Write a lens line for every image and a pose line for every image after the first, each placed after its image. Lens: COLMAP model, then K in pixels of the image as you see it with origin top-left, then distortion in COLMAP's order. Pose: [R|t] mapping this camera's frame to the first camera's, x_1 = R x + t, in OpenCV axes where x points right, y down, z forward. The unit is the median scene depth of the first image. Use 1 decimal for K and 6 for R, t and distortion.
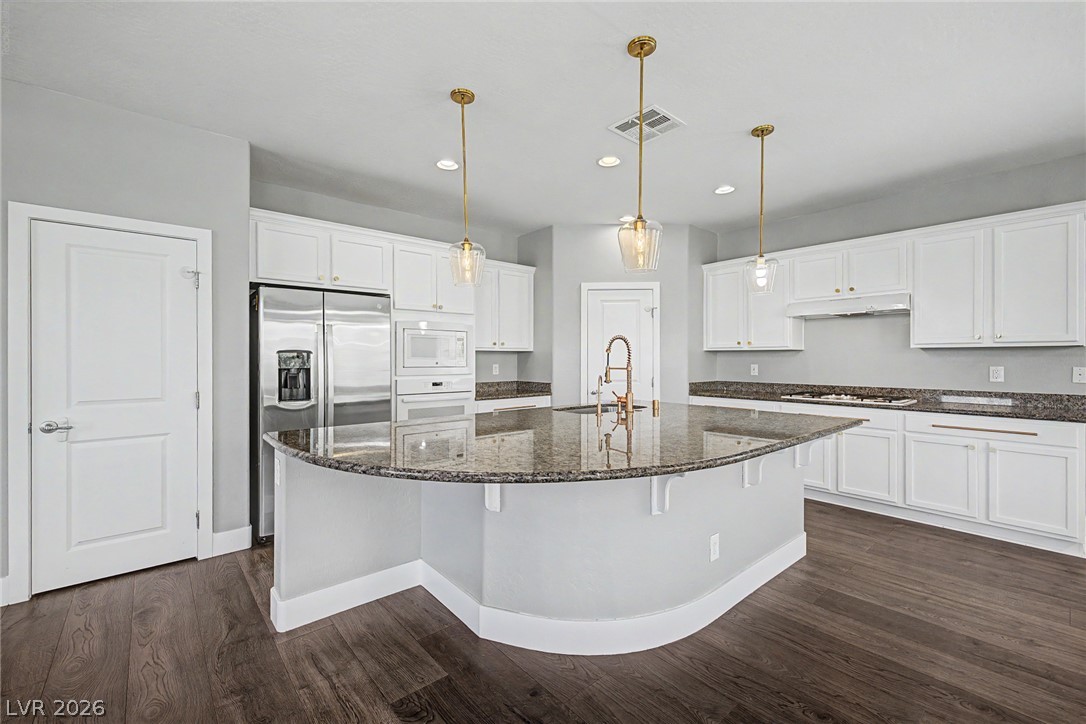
lens RADIAL K [[451.6, 0, 539.6], [0, 451.6, 358.7], [0, 0, 1]] dist [0.003395, 0.000298]
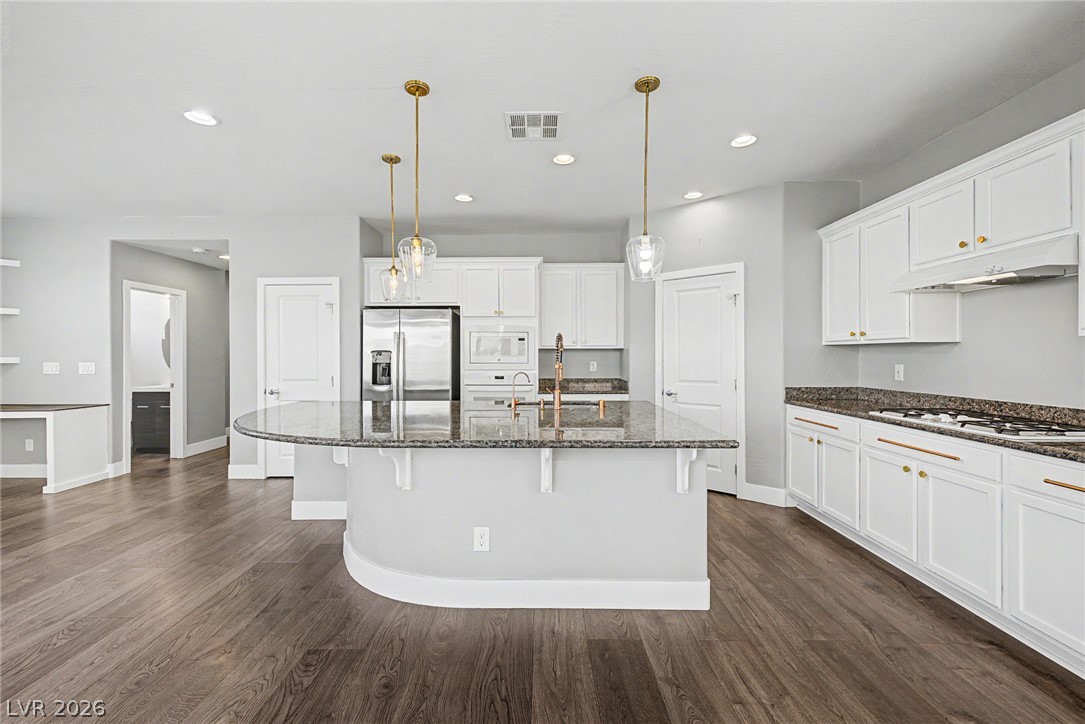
lens RADIAL K [[458.8, 0, 539.8], [0, 458.8, 356.4], [0, 0, 1]] dist [0.002158, -0.000023]
pose [[0.758131, 0.000502, -0.652102, 0.671559], [0.000869, 0.999998, 0.001780, -0.001425], [0.652102, -0.001916, 0.758129, 0.167676]]
